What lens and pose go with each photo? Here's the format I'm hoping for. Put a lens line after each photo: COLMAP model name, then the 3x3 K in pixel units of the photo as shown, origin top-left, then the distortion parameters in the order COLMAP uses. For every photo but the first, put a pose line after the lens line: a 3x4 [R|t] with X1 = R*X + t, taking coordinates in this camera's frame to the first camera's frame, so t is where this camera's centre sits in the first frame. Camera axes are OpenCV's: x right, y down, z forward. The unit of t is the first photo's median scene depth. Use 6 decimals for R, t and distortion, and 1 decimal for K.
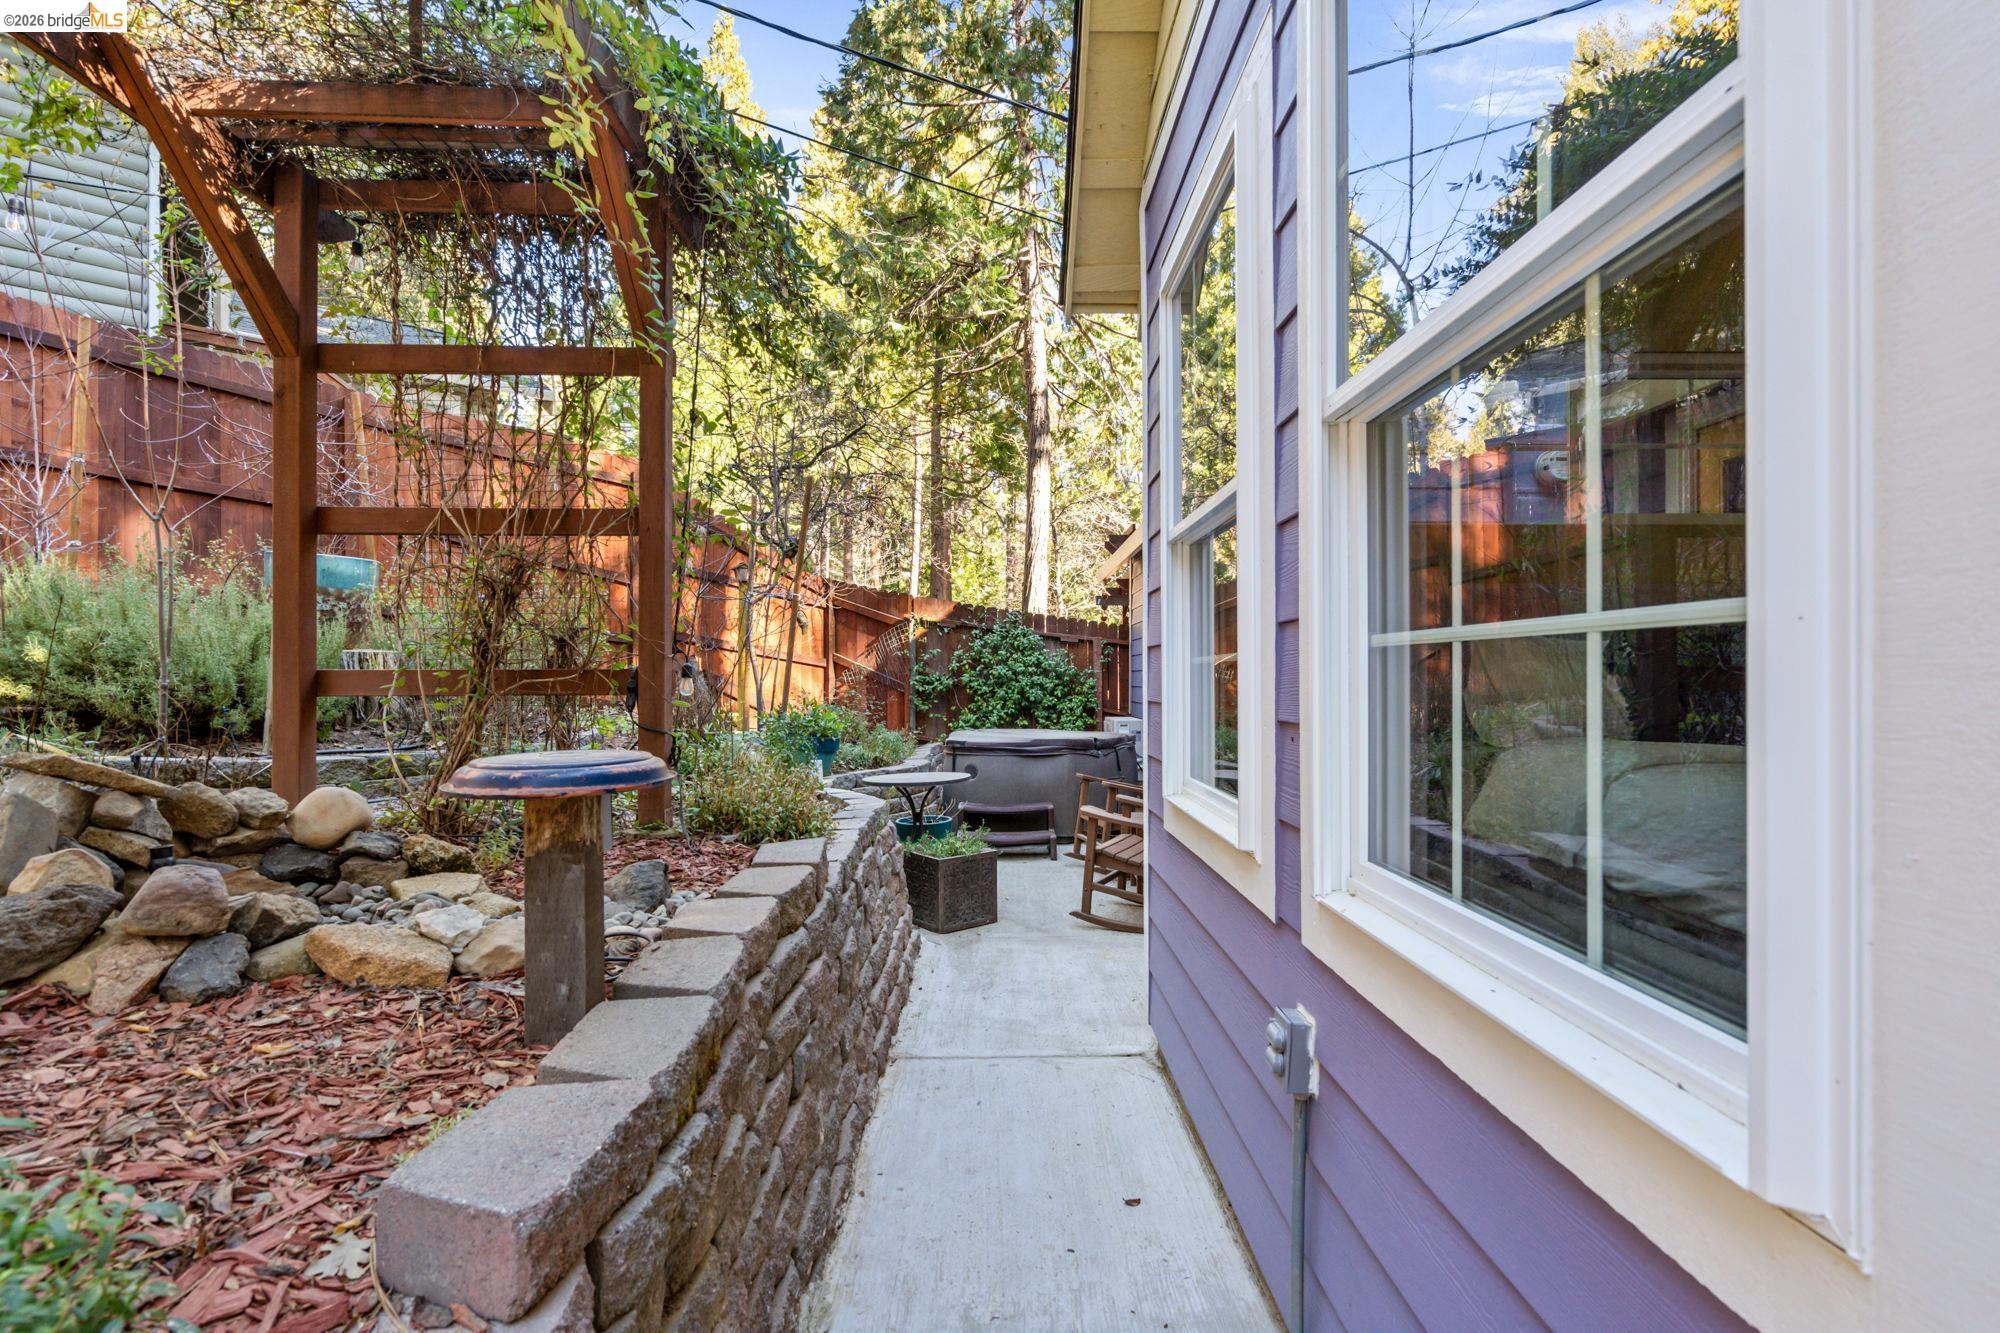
lens RADIAL K [[946.8, 0, 1027.9], [0, 946.8, 671.3], [0, 0, 1]] dist [-0.002082, -0.000507]
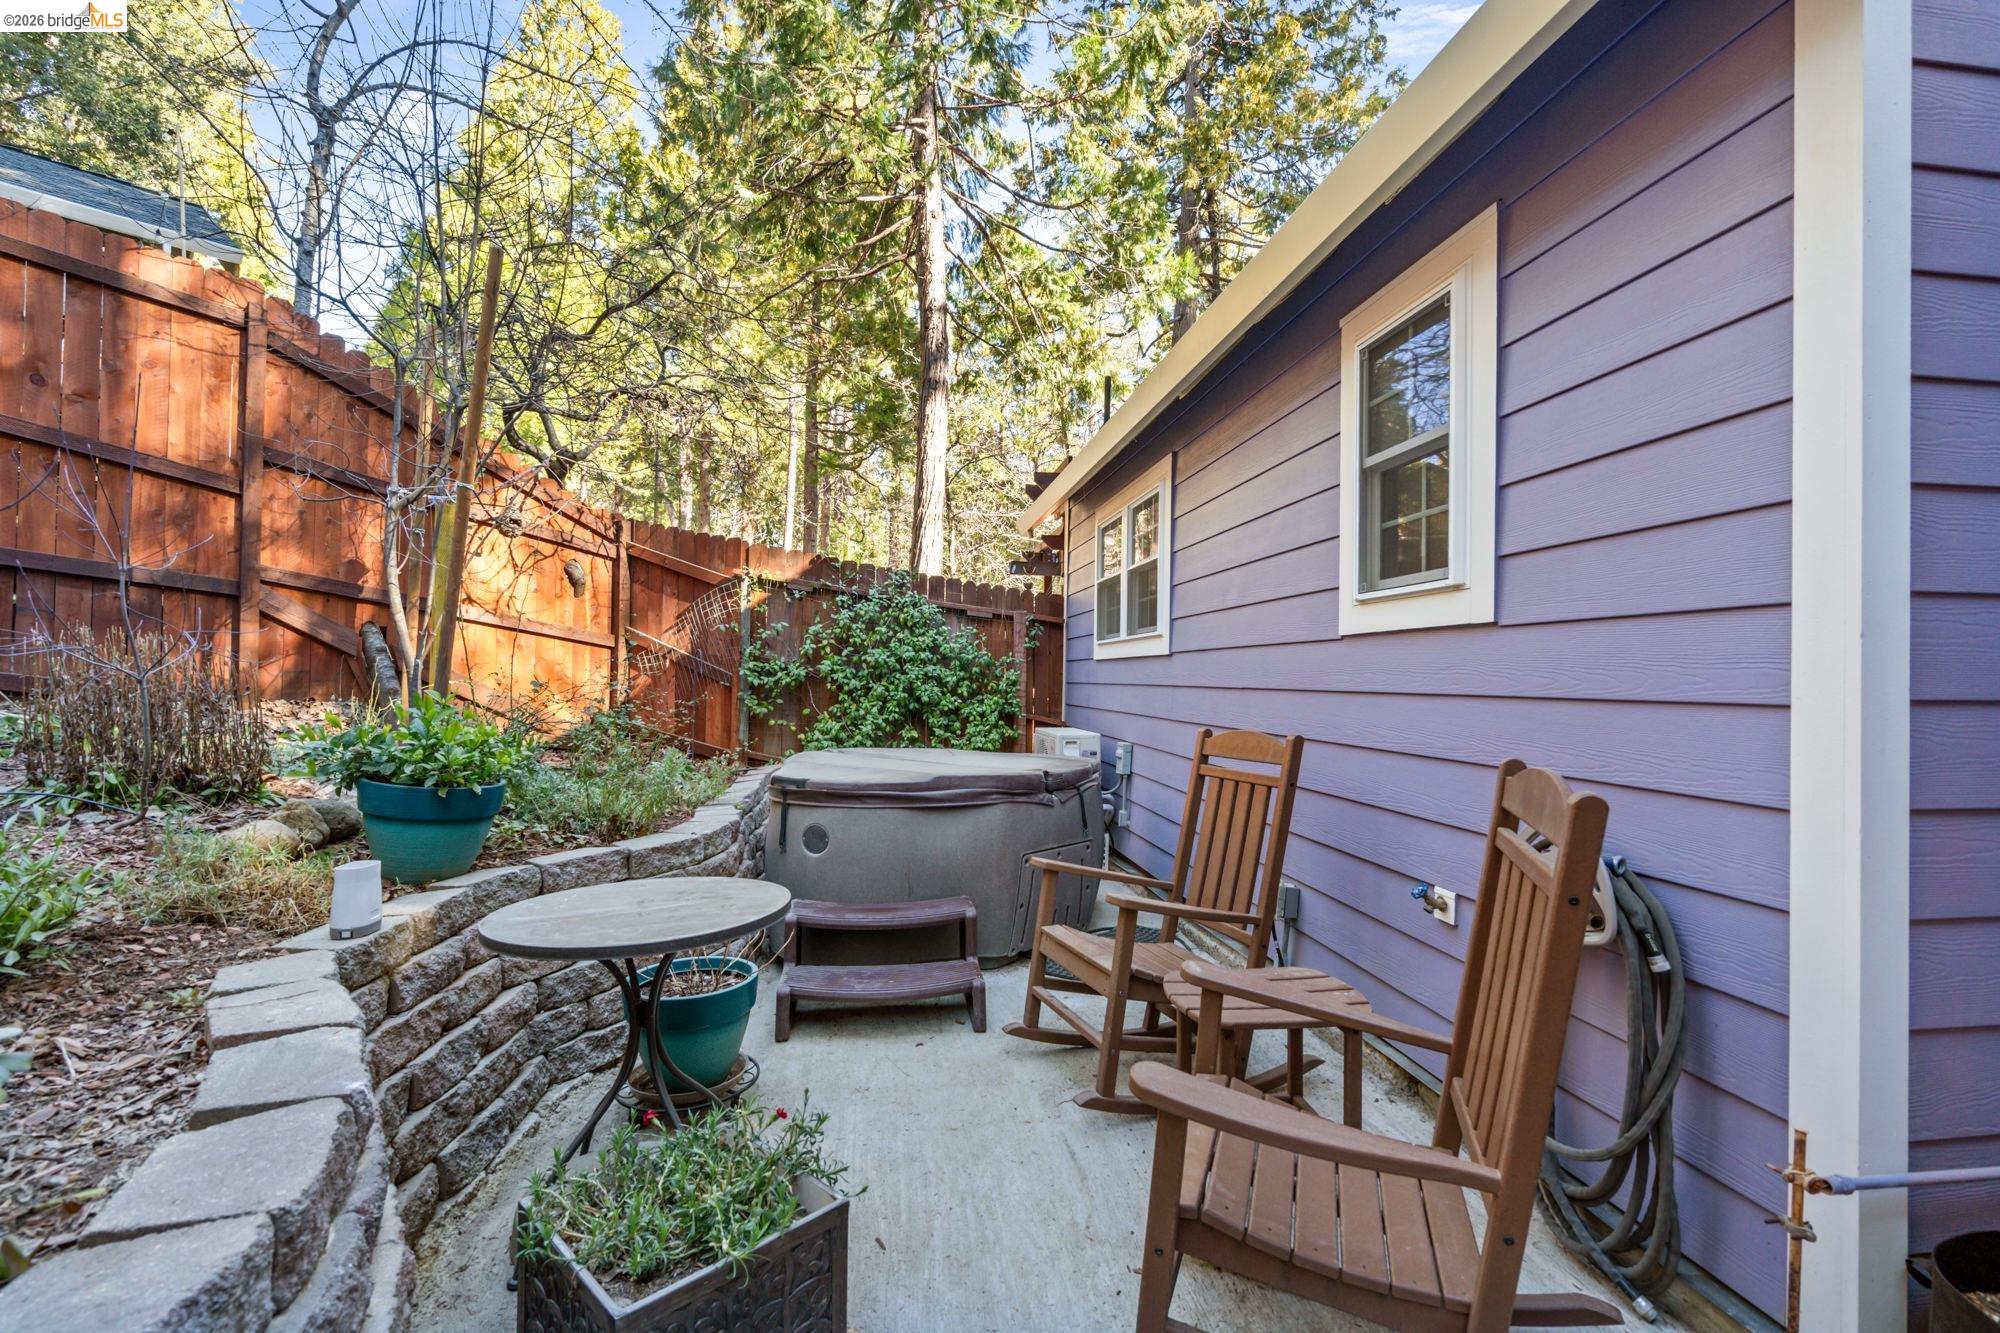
lens RADIAL K [[934.2, 0, 998.2], [0, 934.2, 633.3], [0, 0, 1]] dist [-0.000677, 0.000453]
pose [[0.995329, 0.016949, 0.095047, -0.007455], [-0.013121, 0.999083, -0.040757, 0.008762], [-0.095650, 0.039319, 0.994638, 0.328576]]
